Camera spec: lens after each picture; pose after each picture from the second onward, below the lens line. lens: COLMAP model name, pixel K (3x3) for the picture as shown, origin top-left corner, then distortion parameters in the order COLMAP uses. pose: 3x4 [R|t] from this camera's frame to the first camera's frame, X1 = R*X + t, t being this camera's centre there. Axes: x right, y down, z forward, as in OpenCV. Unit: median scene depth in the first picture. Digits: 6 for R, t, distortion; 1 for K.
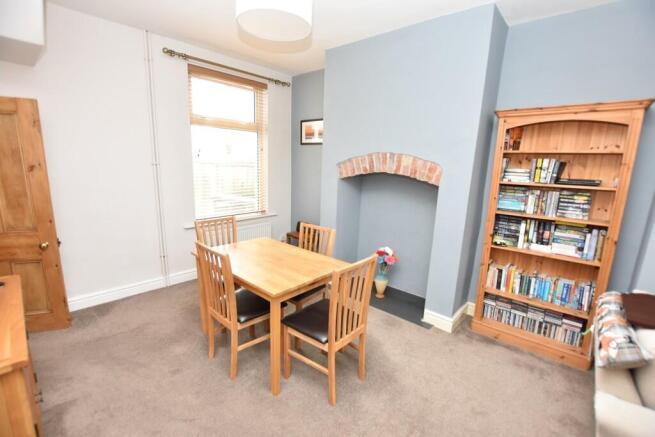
lens RADIAL K [[293.9, 0, 327.5], [0, 293.9, 218.5], [0, 0, 1]] dist [-0.016988, -0.000114]
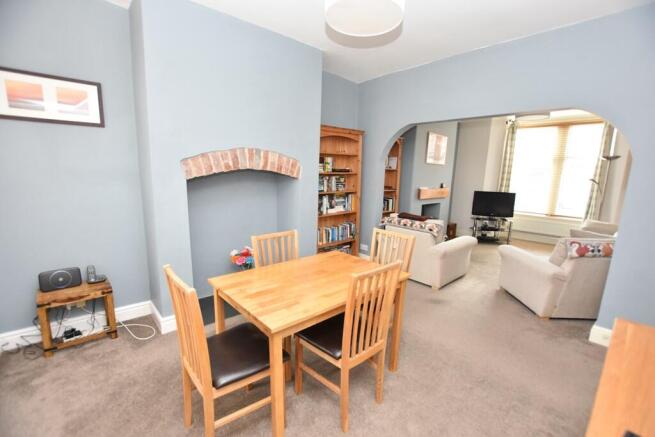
lens RADIAL K [[293.9, 0, 327.5], [0, 293.9, 218.5], [0, 0, 1]] dist [-0.016988, -0.000114]
pose [[0.125076, -0.202140, 0.971337, -0.782494], [0.159808, 0.970346, 0.181356, -0.141474], [-0.979192, 0.132544, 0.153671, 0.664406]]
